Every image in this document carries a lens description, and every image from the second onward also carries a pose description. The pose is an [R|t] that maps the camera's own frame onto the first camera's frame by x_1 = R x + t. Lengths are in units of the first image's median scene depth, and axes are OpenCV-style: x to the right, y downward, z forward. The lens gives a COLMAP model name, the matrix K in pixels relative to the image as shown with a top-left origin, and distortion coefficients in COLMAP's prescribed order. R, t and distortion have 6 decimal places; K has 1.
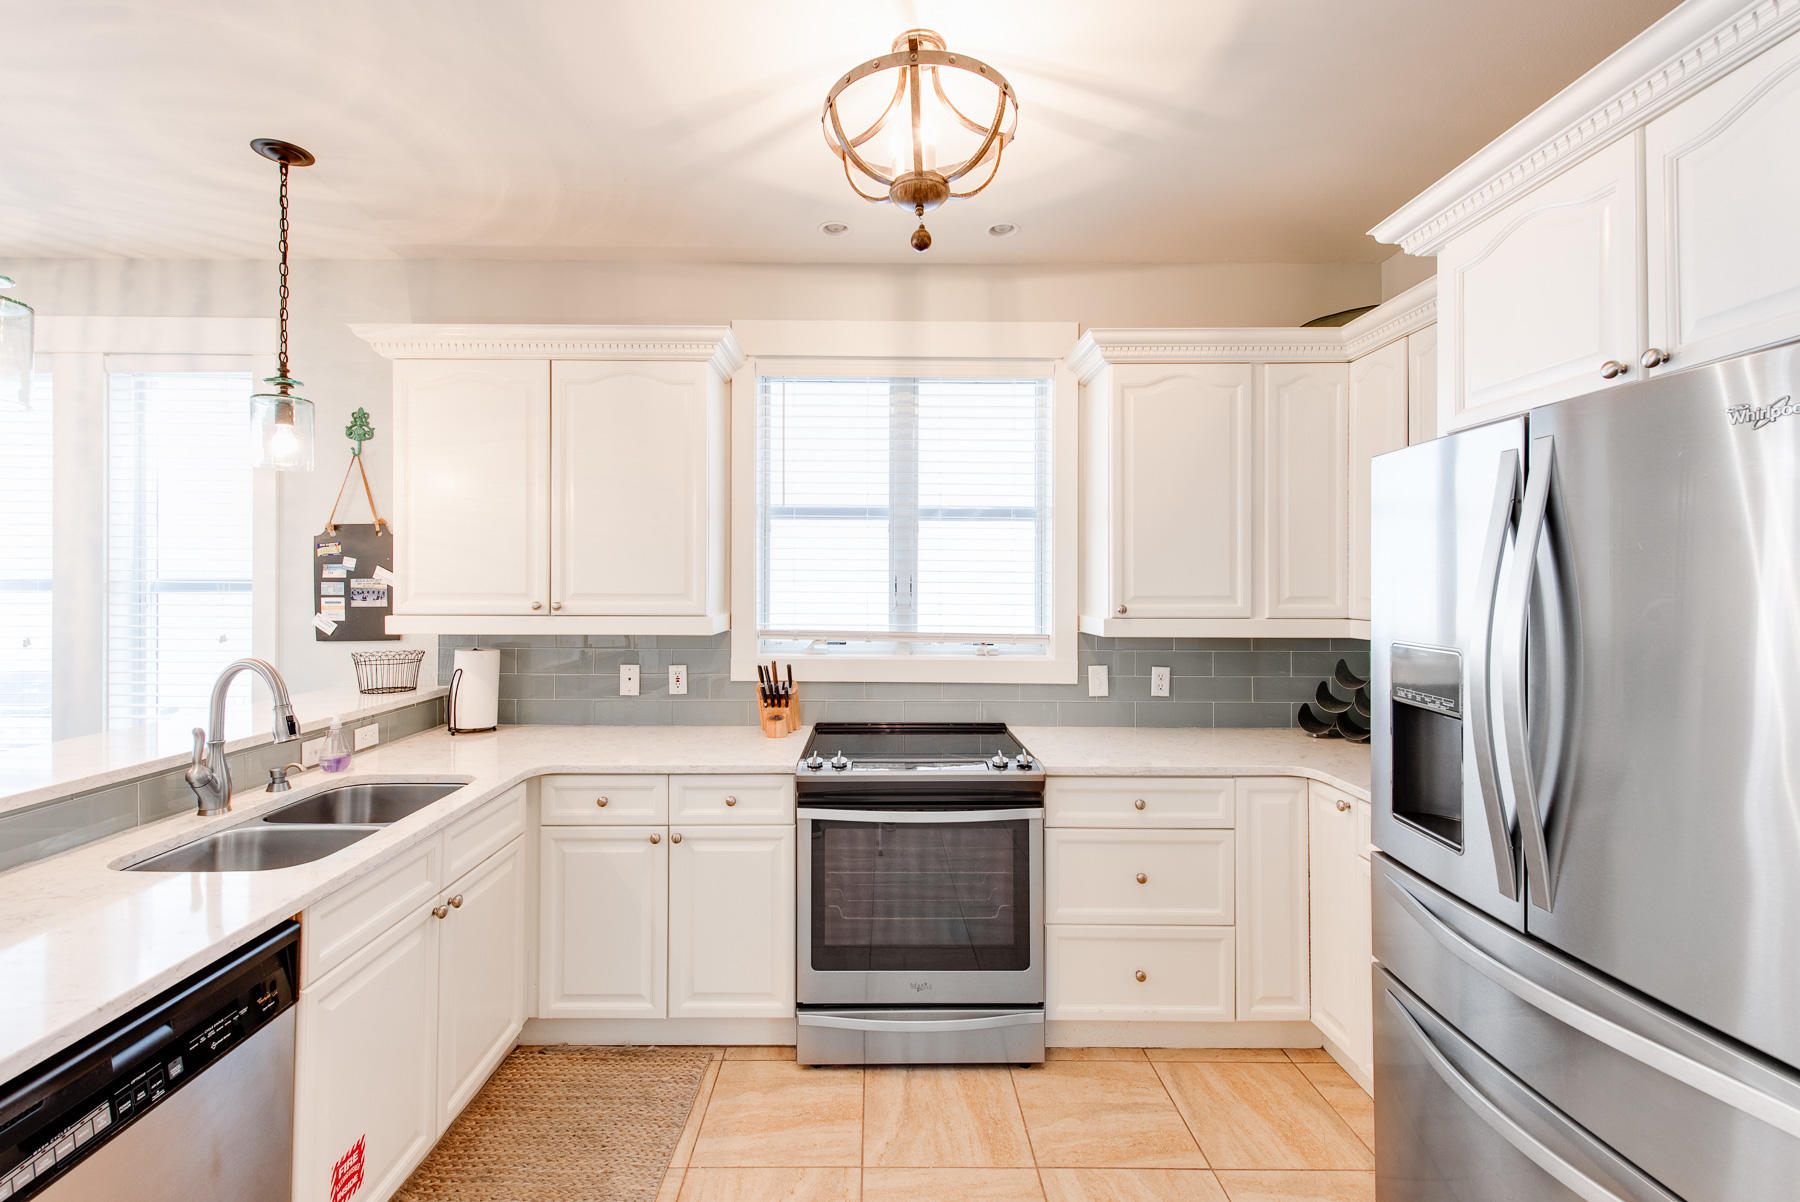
lens RADIAL K [[771.0, 0, 875.5], [0, 771.0, 581.4], [0, 0, 1]] dist [0.010311, -0.000915]
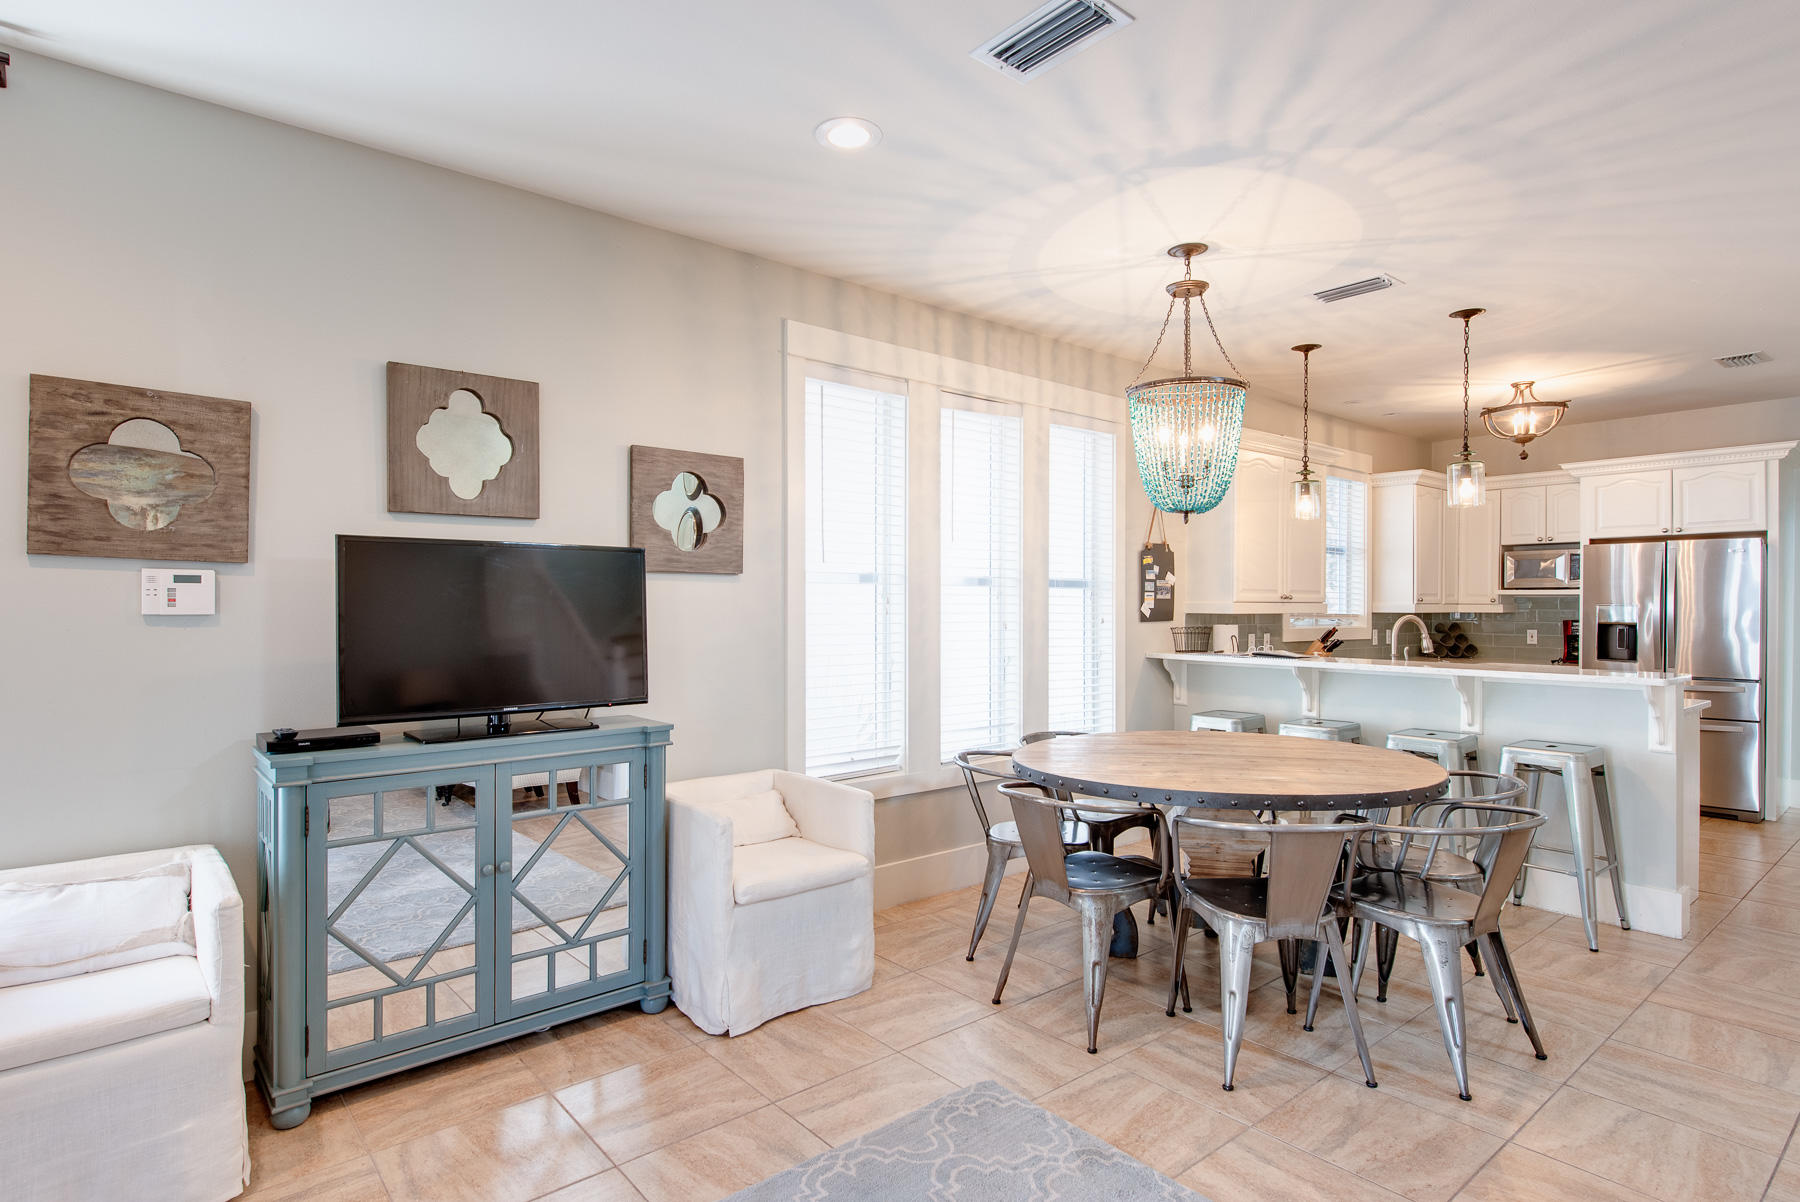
lens RADIAL K [[929.2, 0, 894.8], [0, 929.2, 607.5], [0, 0, 1]] dist [0.021640, -0.012078]
pose [[0.772123, -0.002723, 0.635468, -2.218617], [-0.003760, 0.999954, 0.008854, 0.035961], [-0.635463, -0.009226, 0.772077, -0.071678]]
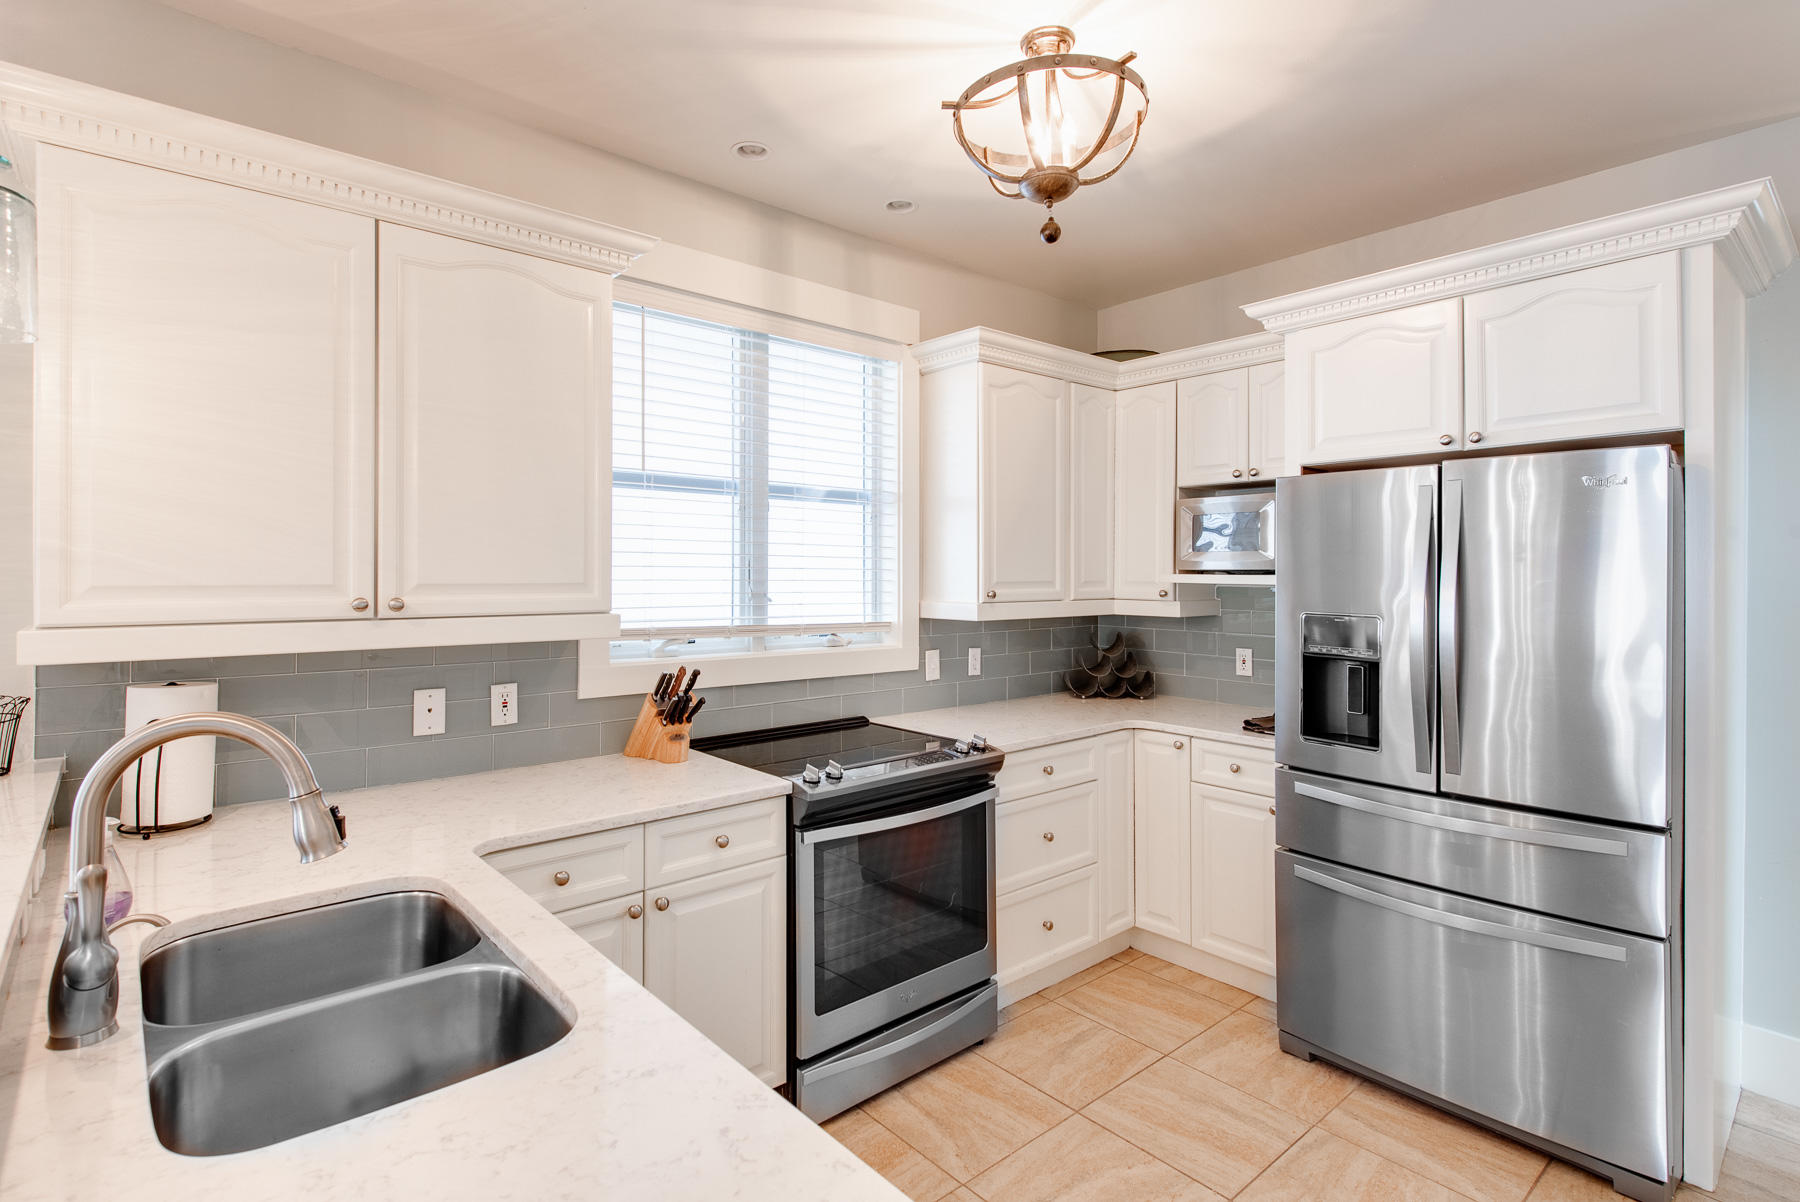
lens RADIAL K [[870.1, 0, 891.9], [0, 870.1, 568.5], [0, 0, 1]] dist [0.017651, -0.008415]
pose [[0.764431, 0.002329, 0.644701, -0.509016], [-0.004282, 0.999990, 0.001465, -0.000679], [-0.644691, -0.003881, 0.764433, 0.155752]]
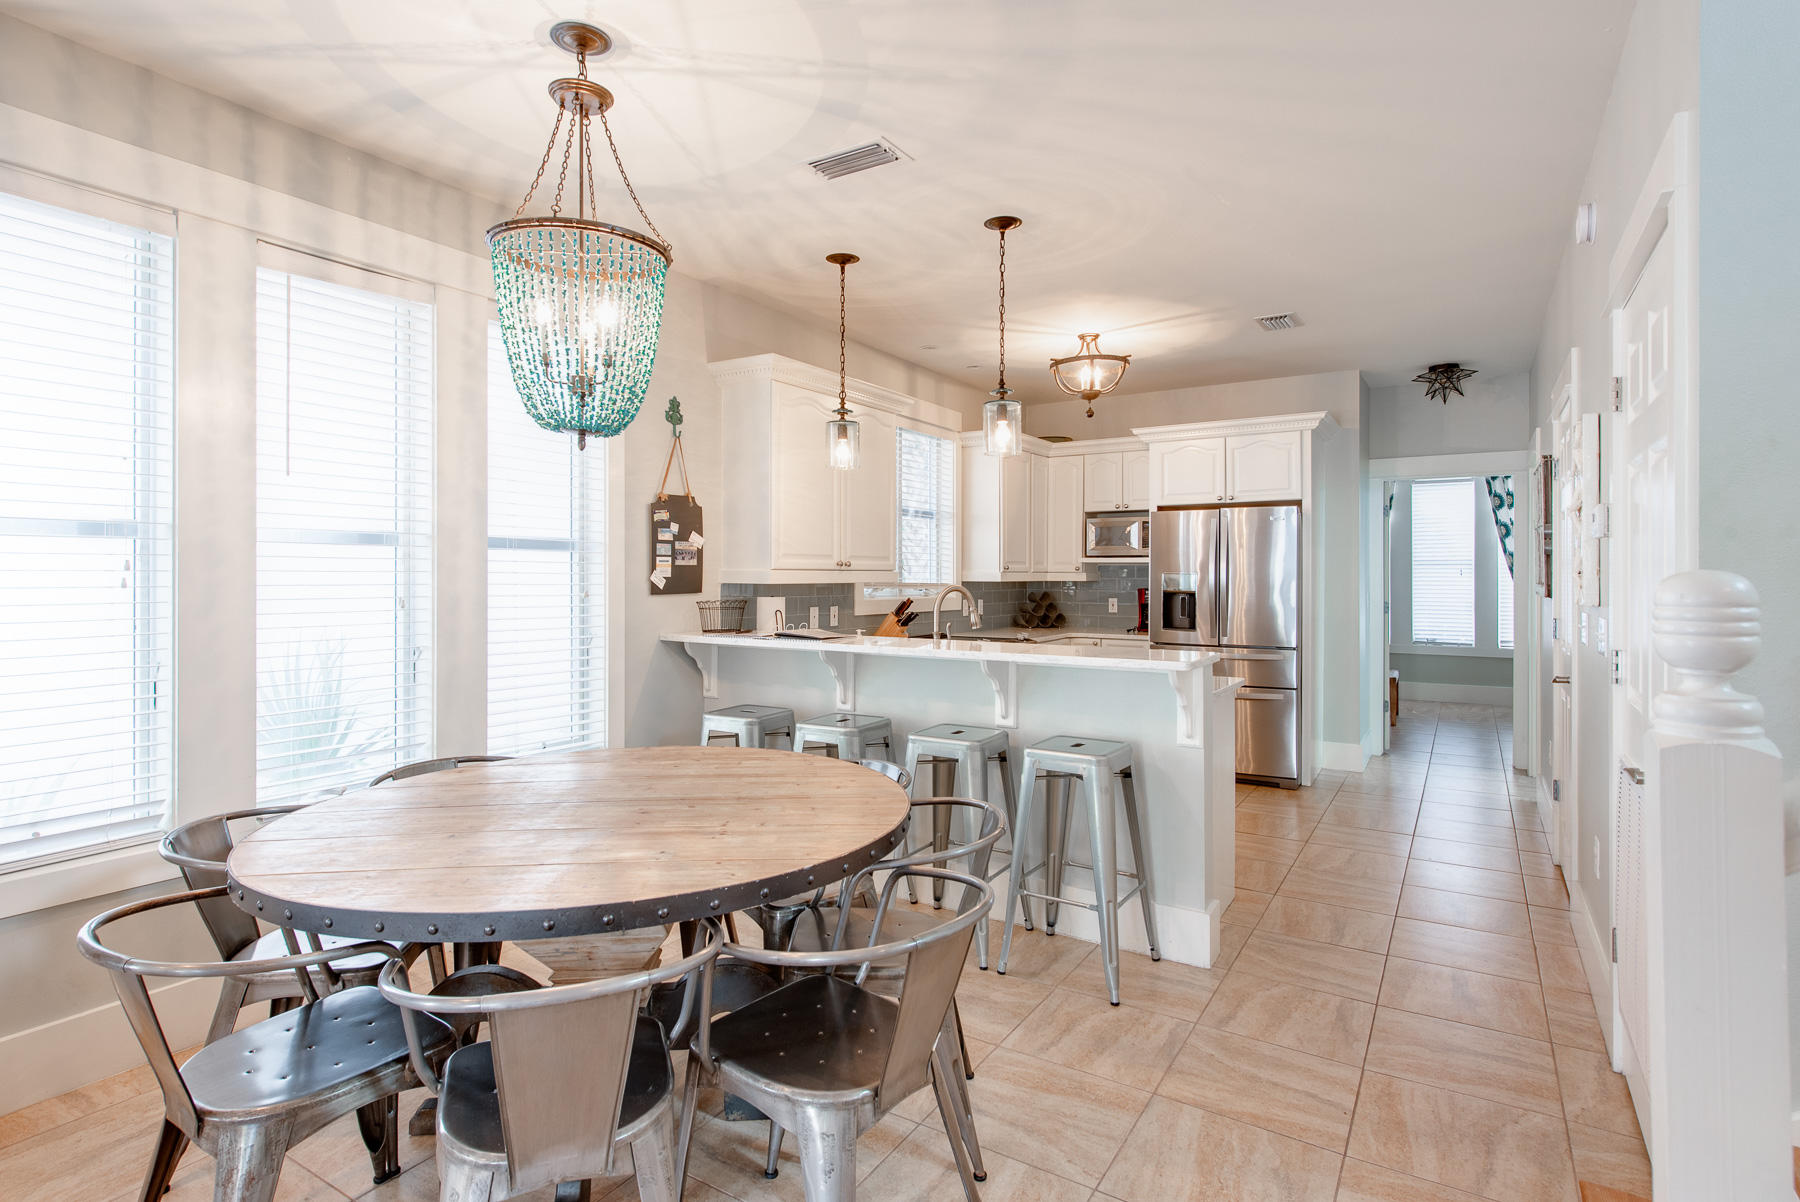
lens RADIAL K [[913.1, 0, 886.2], [0, 913.1, 572.2], [0, 0, 1]] dist [0.023427, -0.014109]
pose [[0.541501, 0.000312, 0.840700, -1.677944], [-0.004520, 0.999987, 0.002540, 0.038869], [-0.840688, -0.005176, 0.541496, -0.027307]]
